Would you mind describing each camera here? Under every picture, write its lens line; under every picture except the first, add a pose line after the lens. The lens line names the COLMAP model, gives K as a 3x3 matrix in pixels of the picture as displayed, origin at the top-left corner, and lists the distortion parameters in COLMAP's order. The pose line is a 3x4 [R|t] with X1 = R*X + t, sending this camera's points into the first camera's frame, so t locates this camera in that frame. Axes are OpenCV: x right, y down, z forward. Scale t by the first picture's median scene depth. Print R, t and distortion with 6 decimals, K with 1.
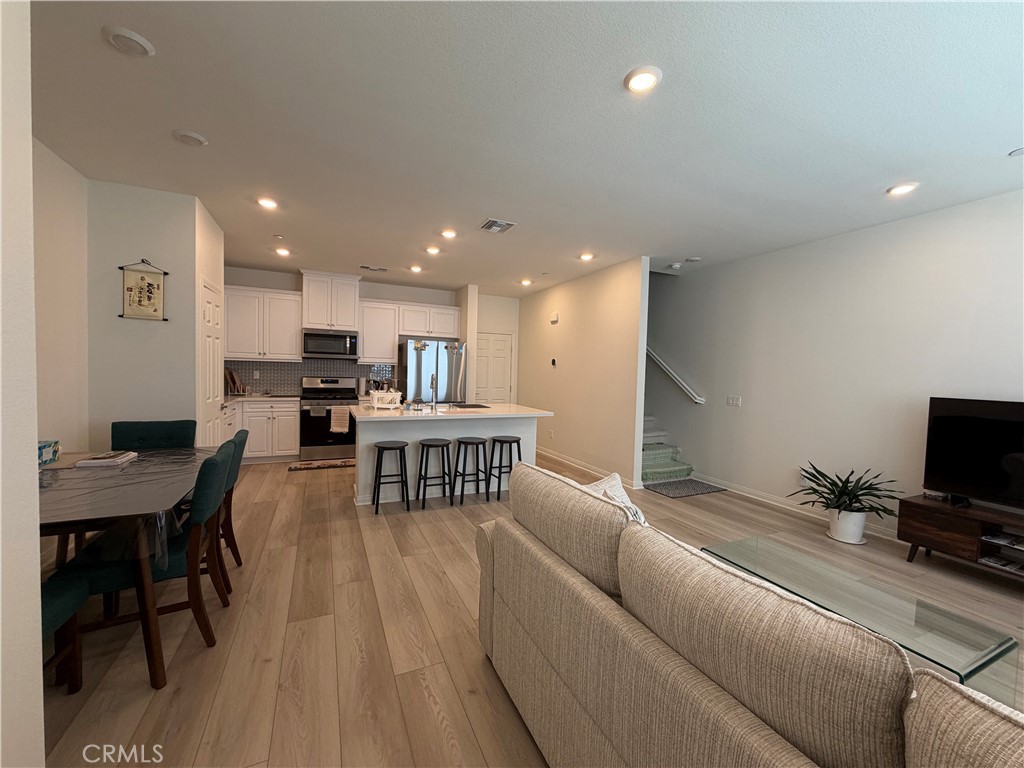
lens RADIAL K [[409.1, 0, 511.6], [0, 409.1, 386.2], [0, 0, 1]] dist [0.002859, 0.000117]
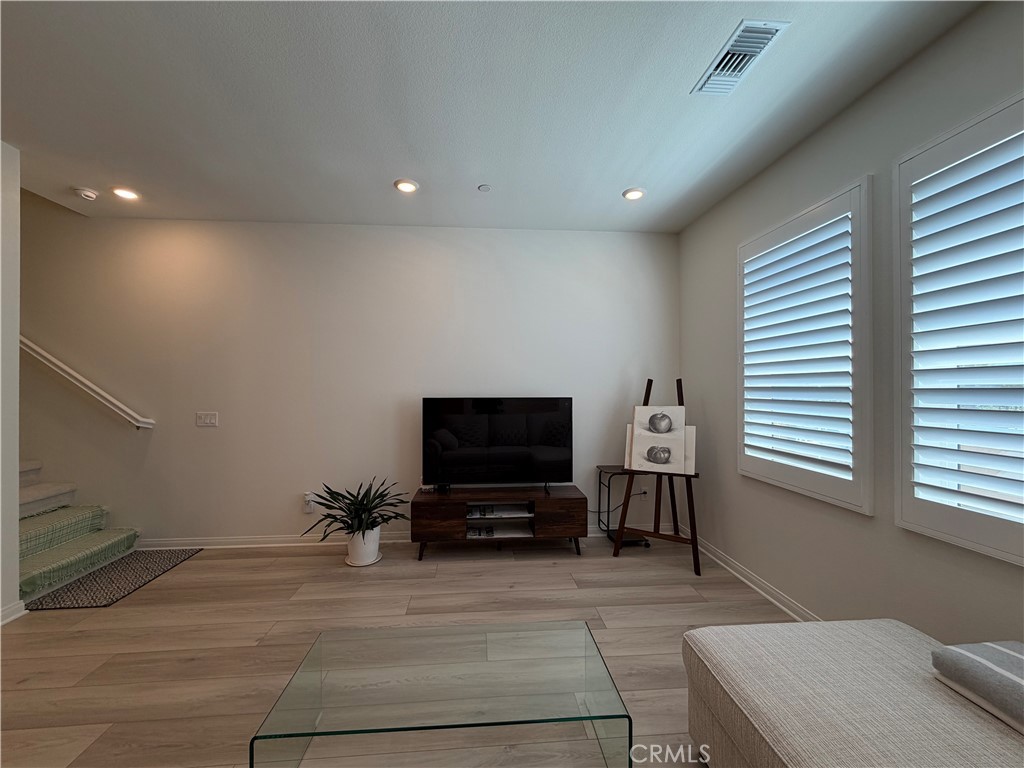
lens RADIAL K [[409.1, 0, 508.4], [0, 409.1, 384.3], [0, 0, 1]] dist [0.002859, 0.000117]
pose [[0.349910, -0.018874, 0.936593, 0.084975], [0.048179, 0.998836, 0.002129, -0.000210], [-0.935543, 0.044379, 0.350413, 0.347072]]
